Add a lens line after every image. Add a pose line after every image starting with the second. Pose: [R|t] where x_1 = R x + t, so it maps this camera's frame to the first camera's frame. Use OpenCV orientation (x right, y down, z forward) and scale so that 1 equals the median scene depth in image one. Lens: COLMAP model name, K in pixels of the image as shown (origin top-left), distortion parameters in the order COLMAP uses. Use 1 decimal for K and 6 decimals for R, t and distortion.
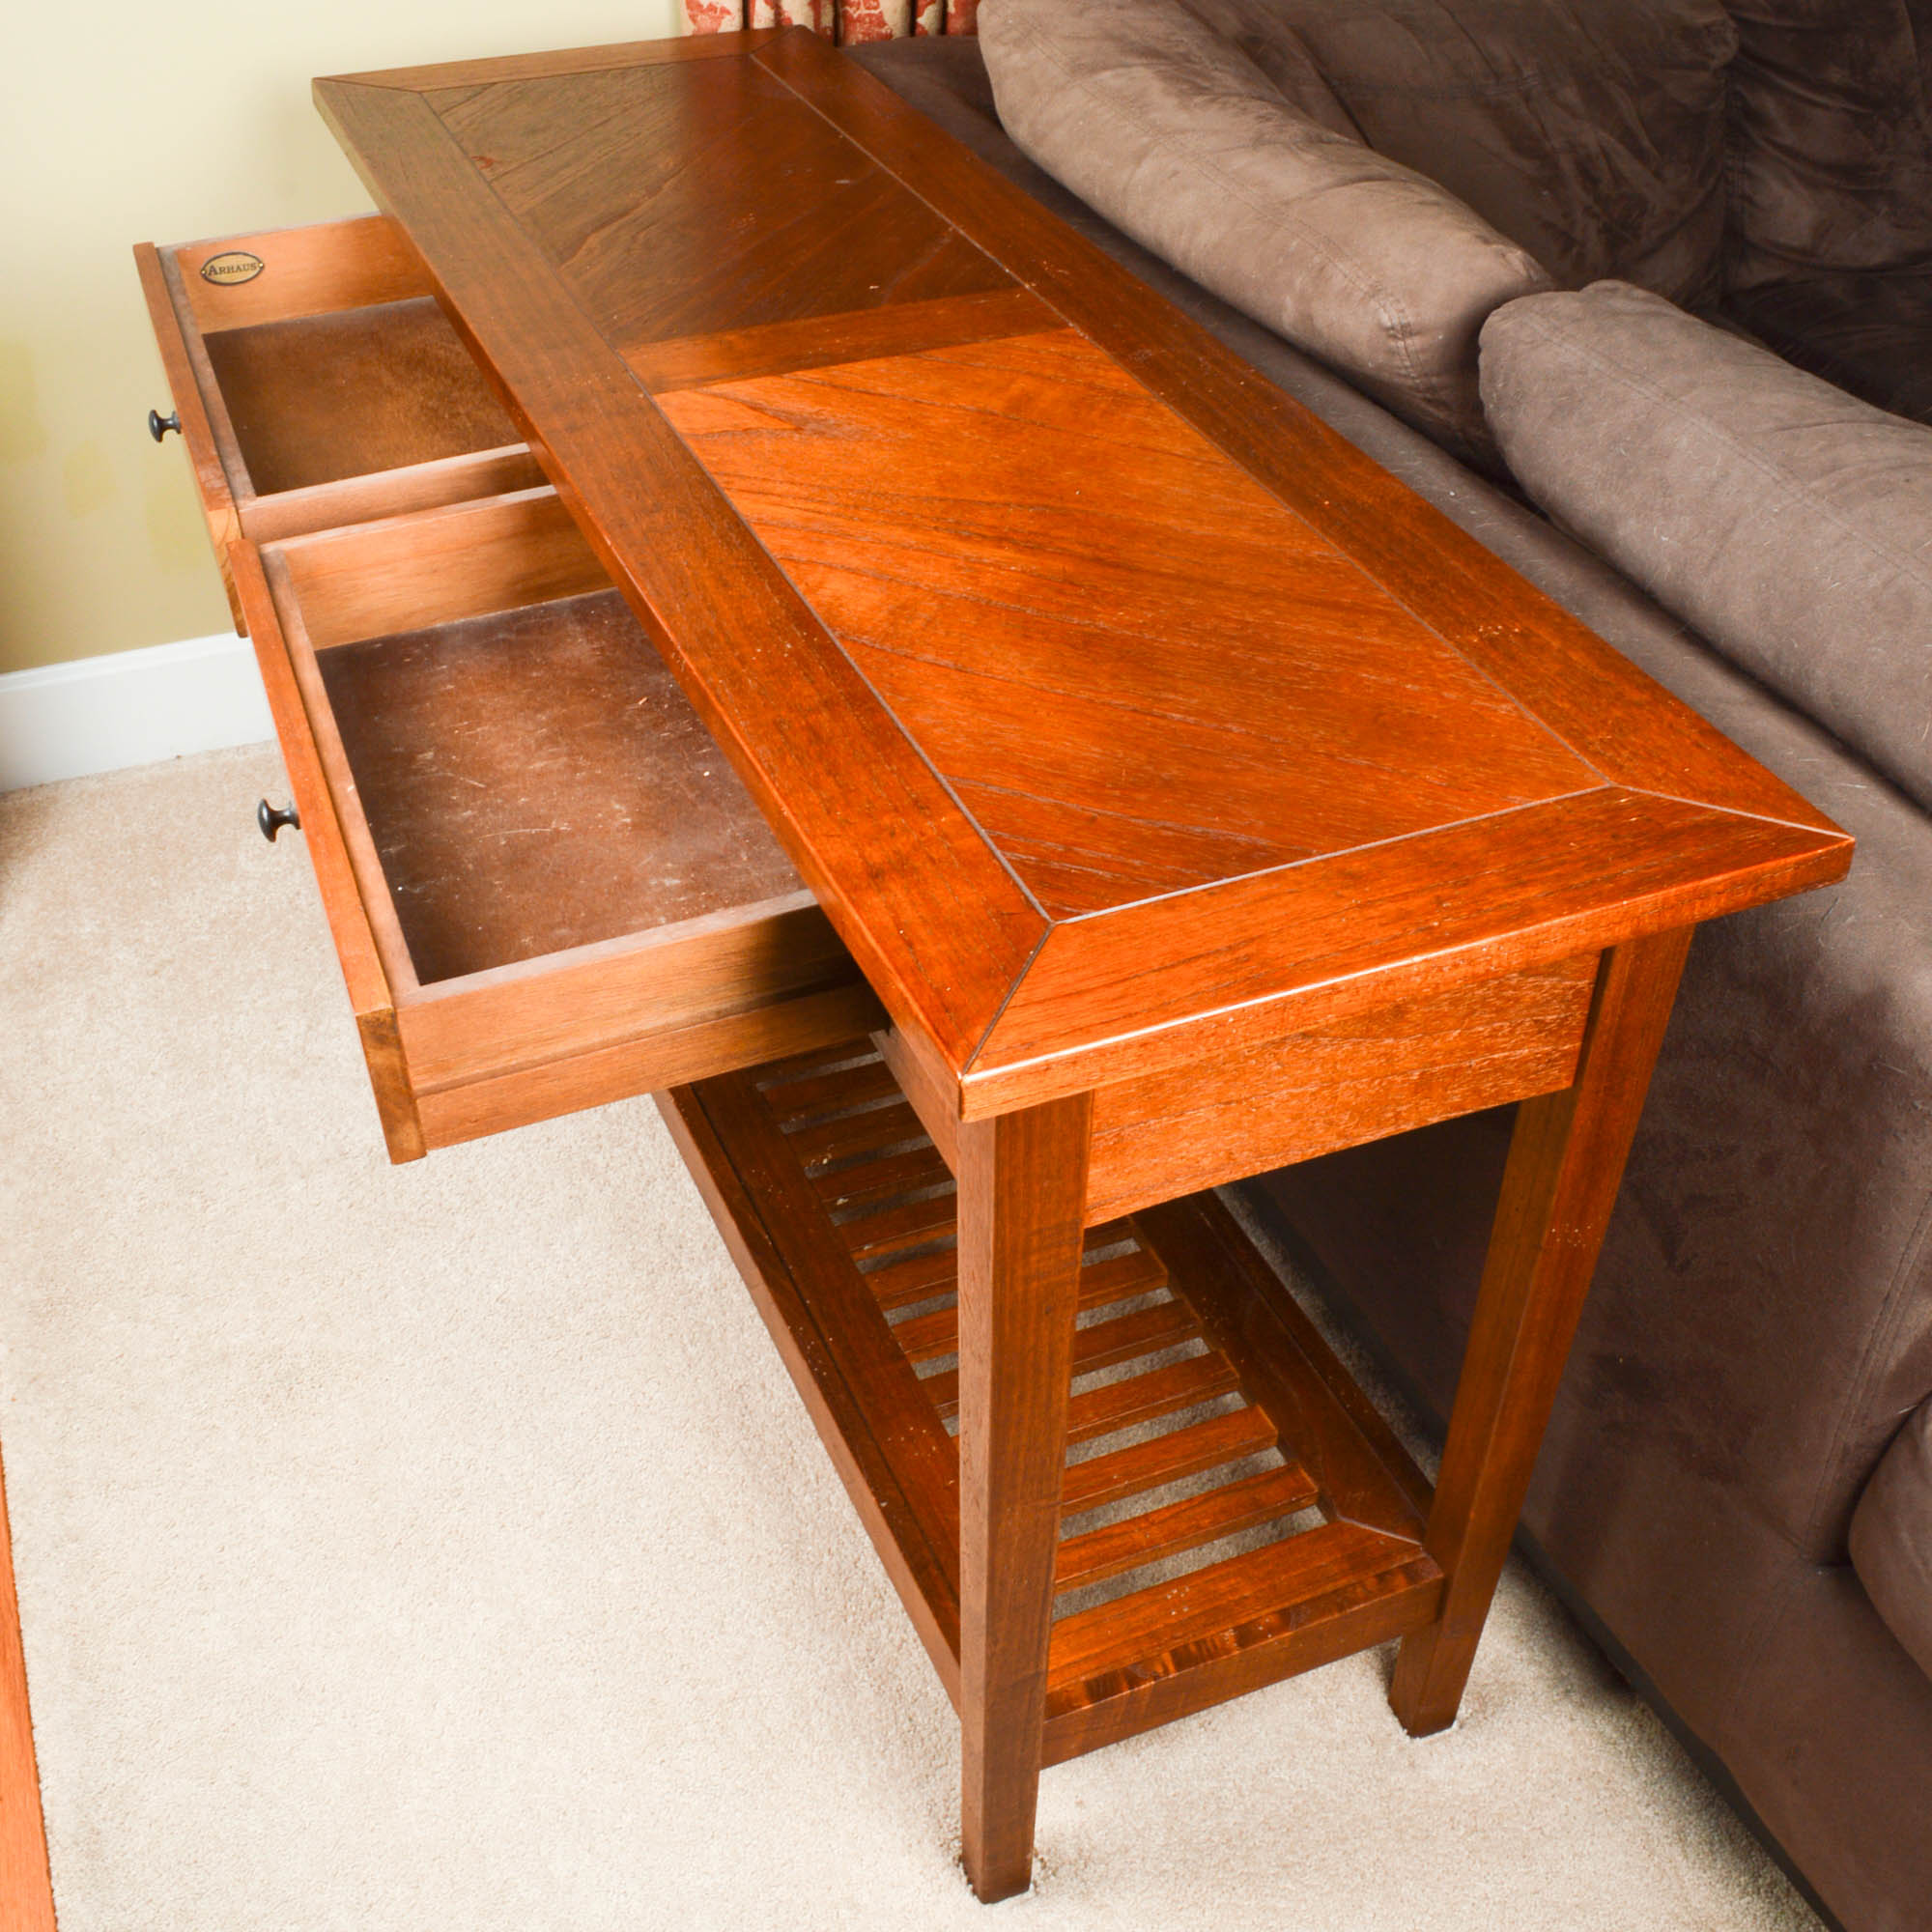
lens RADIAL K [[2308.4, 0, 966.0], [0, 2308.4, 966.0], [0, 0, 1]] dist [-0.001497, -0.002671]
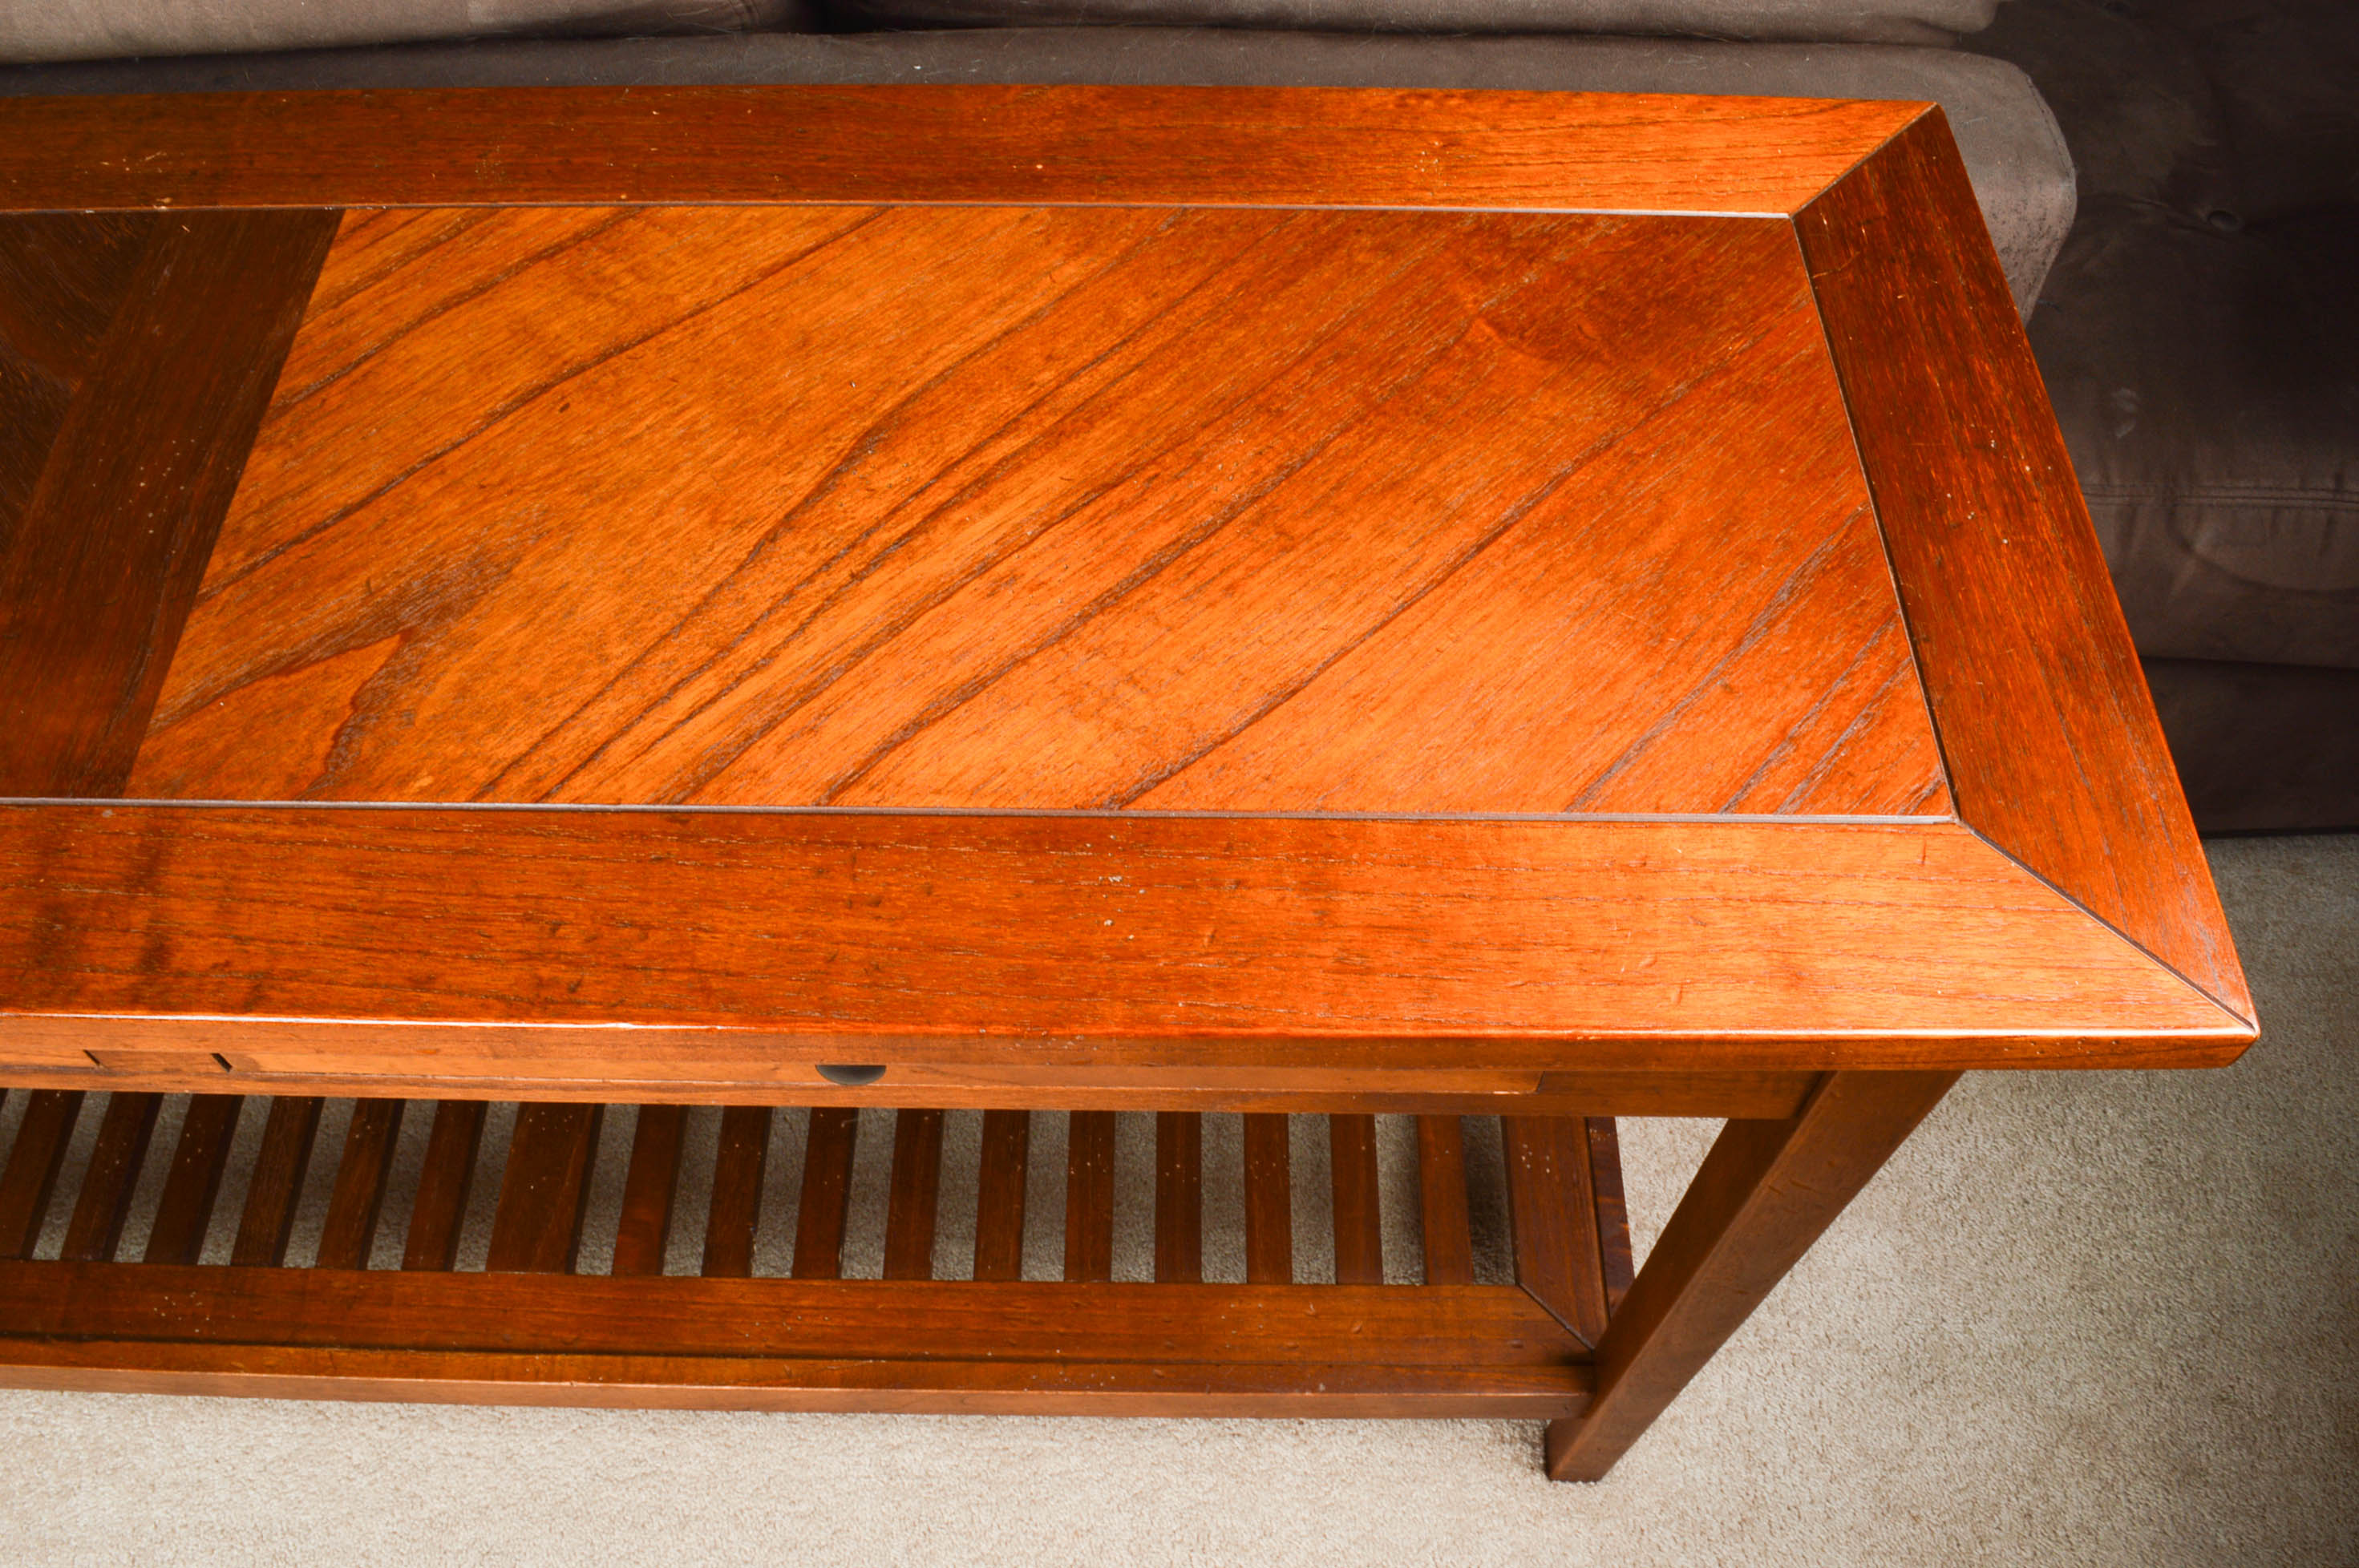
lens RADIAL K [[1883.2, 0, 1179.5], [0, 1883.2, 784.0], [0, 0, 1]] dist [-0.083104, 0.005701]
pose [[0.400472, -0.769679, 0.497209, -0.239759], [0.558340, 0.635224, 0.533616, -0.333399], [-0.726552, 0.063914, 0.684132, 0.539065]]
